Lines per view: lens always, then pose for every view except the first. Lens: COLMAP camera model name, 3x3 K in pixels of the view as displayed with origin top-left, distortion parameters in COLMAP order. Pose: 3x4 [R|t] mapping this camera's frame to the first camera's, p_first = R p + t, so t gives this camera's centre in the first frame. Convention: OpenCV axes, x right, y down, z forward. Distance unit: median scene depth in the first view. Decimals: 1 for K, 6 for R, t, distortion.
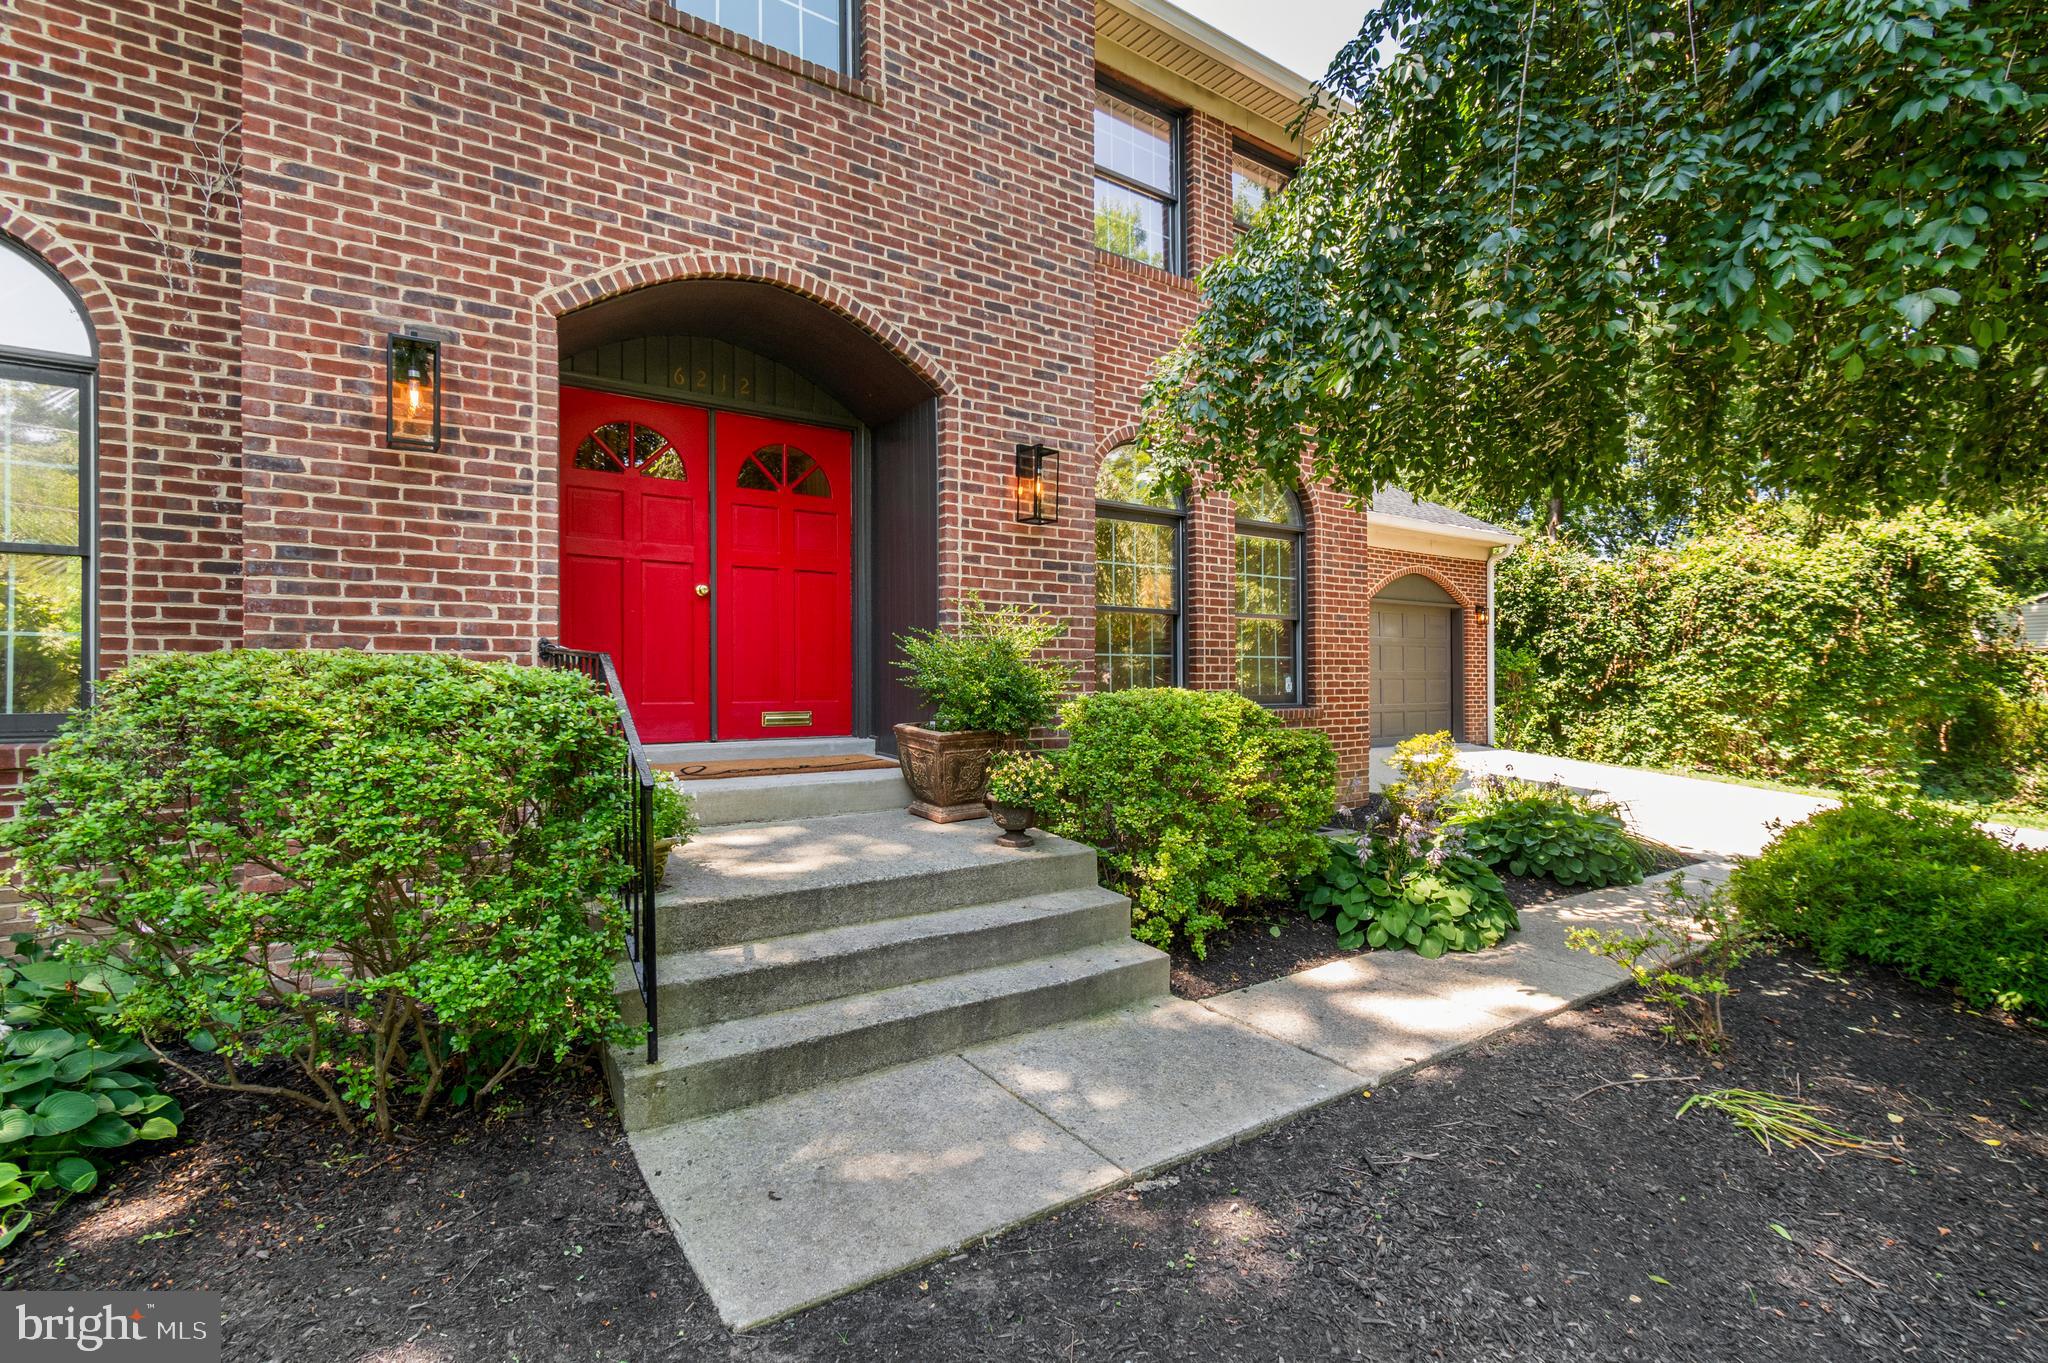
lens RADIAL K [[890.2, 0, 981.2], [0, 890.2, 680.7], [0, 0, 1]] dist [0.003661, 0.000261]
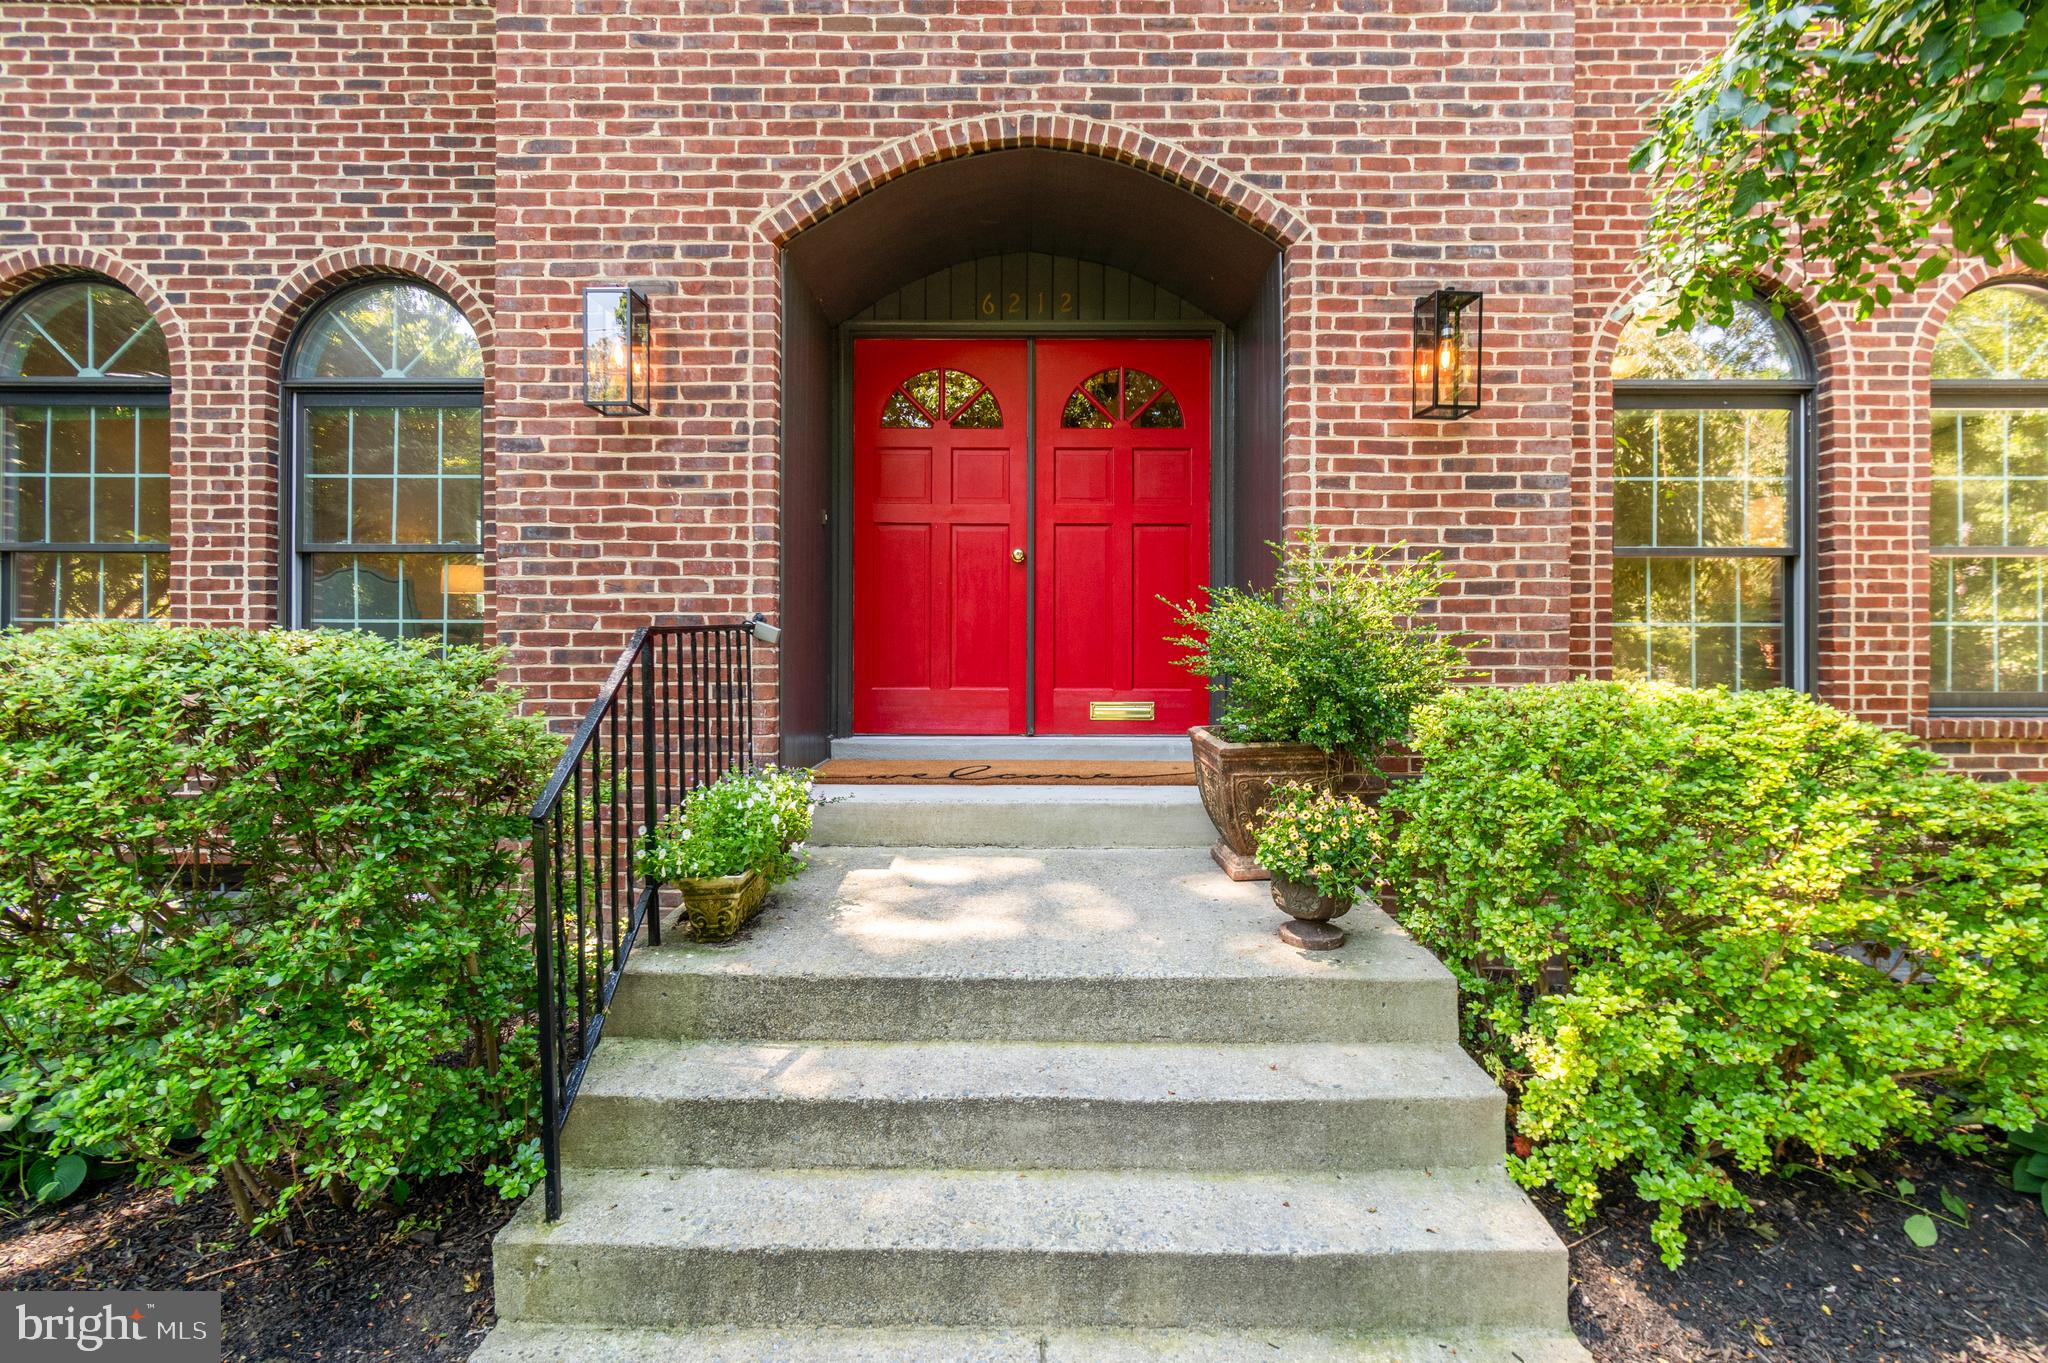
lens RADIAL K [[892.3, 0, 1023.6], [0, 892.3, 665.6], [0, 0, 1]] dist [0.006923, -0.003776]
pose [[0.844048, 0.005555, -0.536239, 0.199360], [-0.003563, 0.999982, 0.004751, -0.002036], [0.536256, -0.002100, 0.844053, 0.401437]]
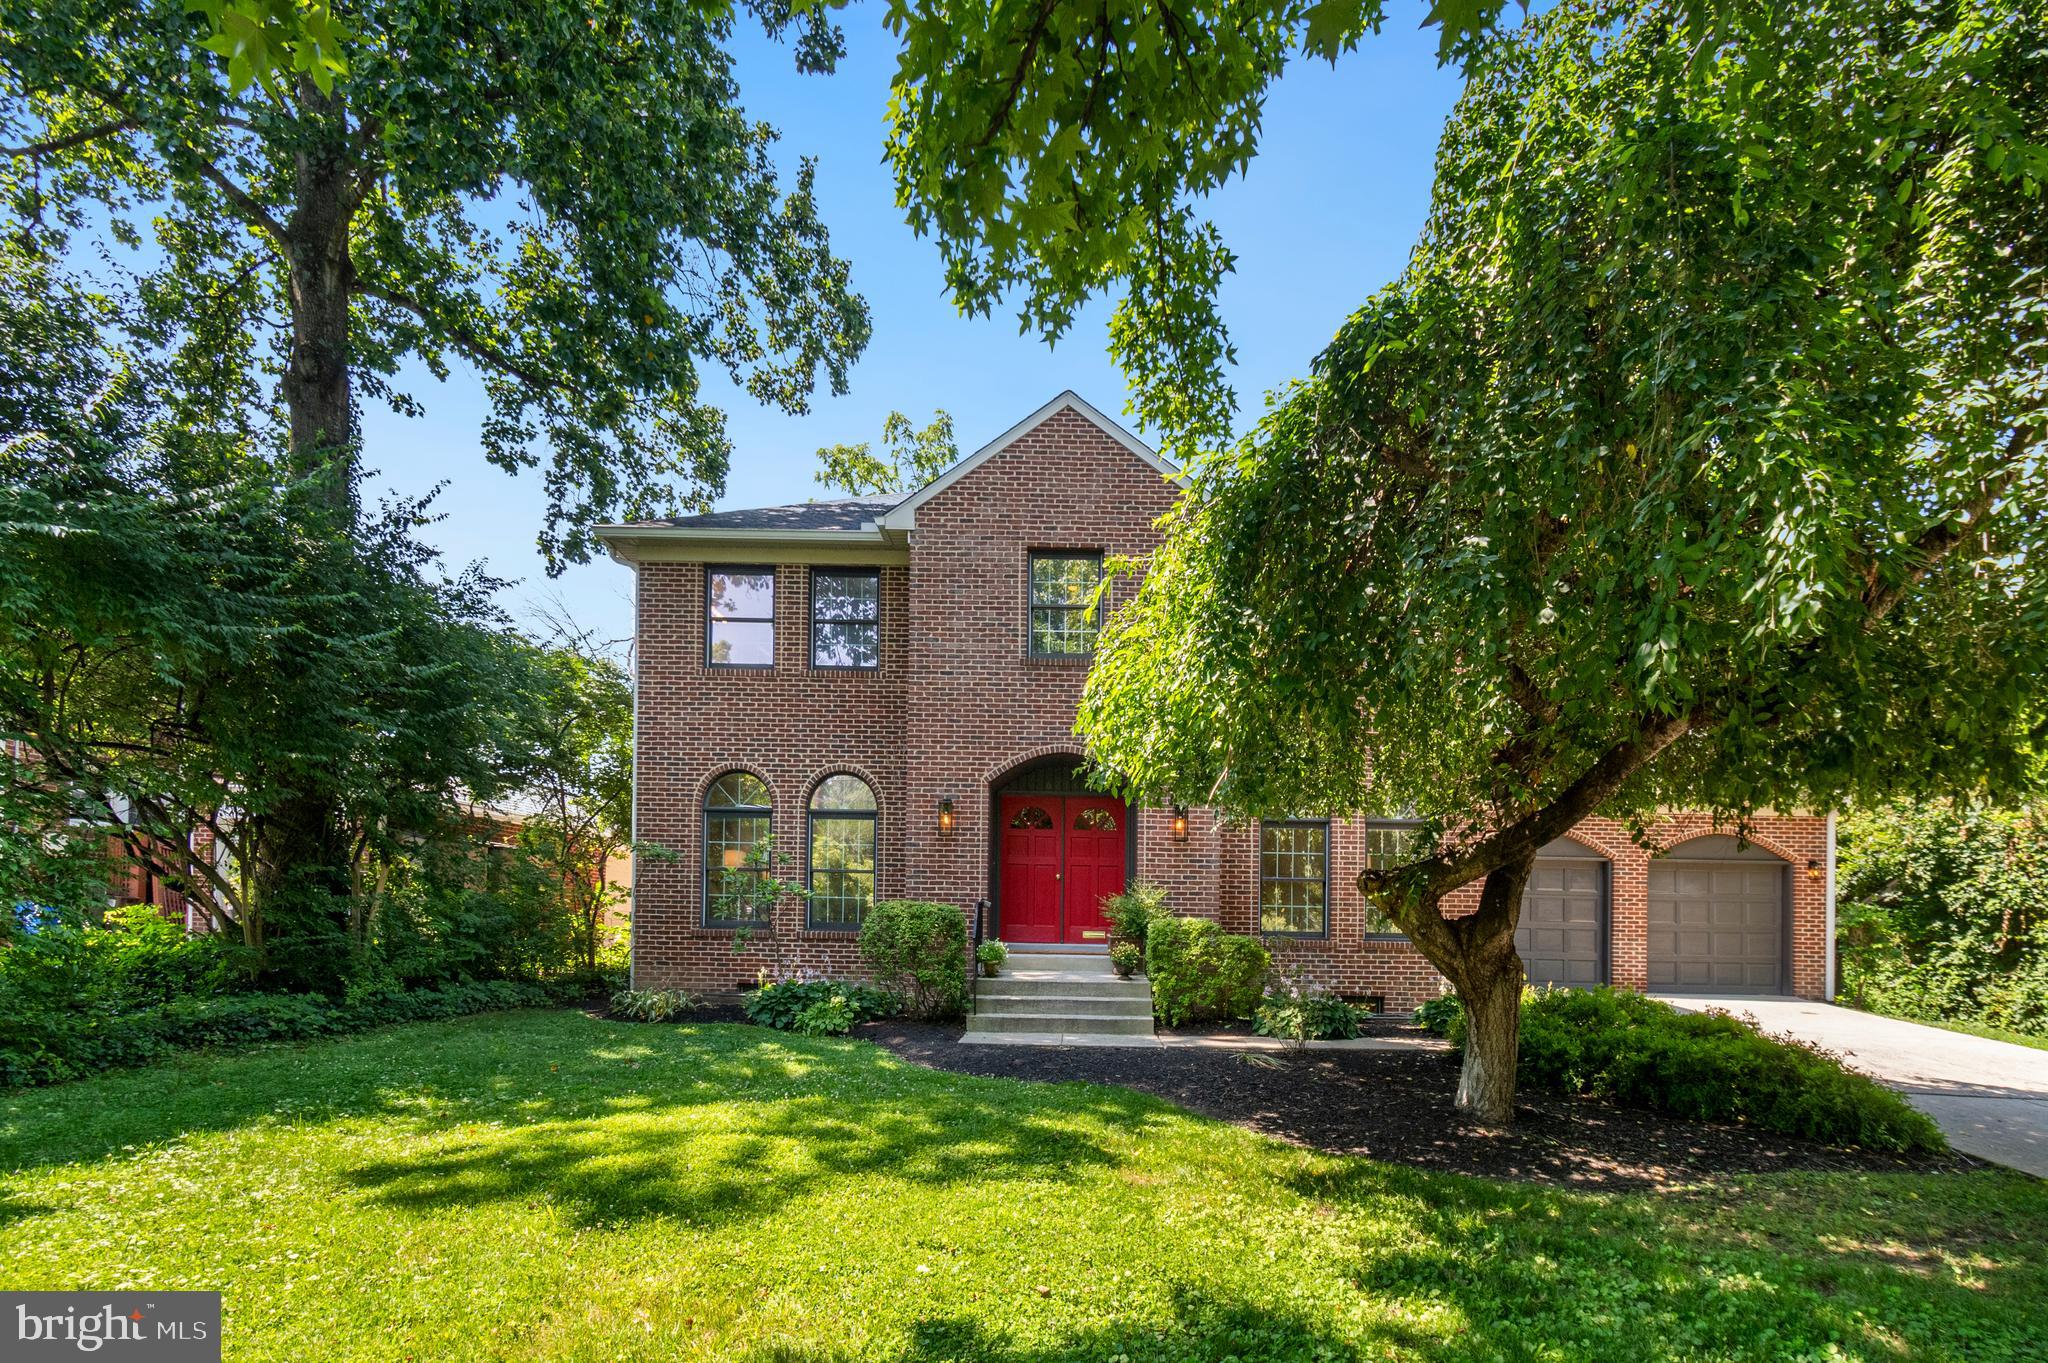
lens RADIAL K [[892.3, 0, 1023.6], [0, 892.3, 665.6], [0, 0, 1]] dist [0.006923, -0.003776]
pose [[0.823653, -0.135547, -0.550656, 1.348528], [-0.025293, 0.961267, -0.274454, 0.026269], [0.566529, 0.239983, 0.788323, -1.416509]]
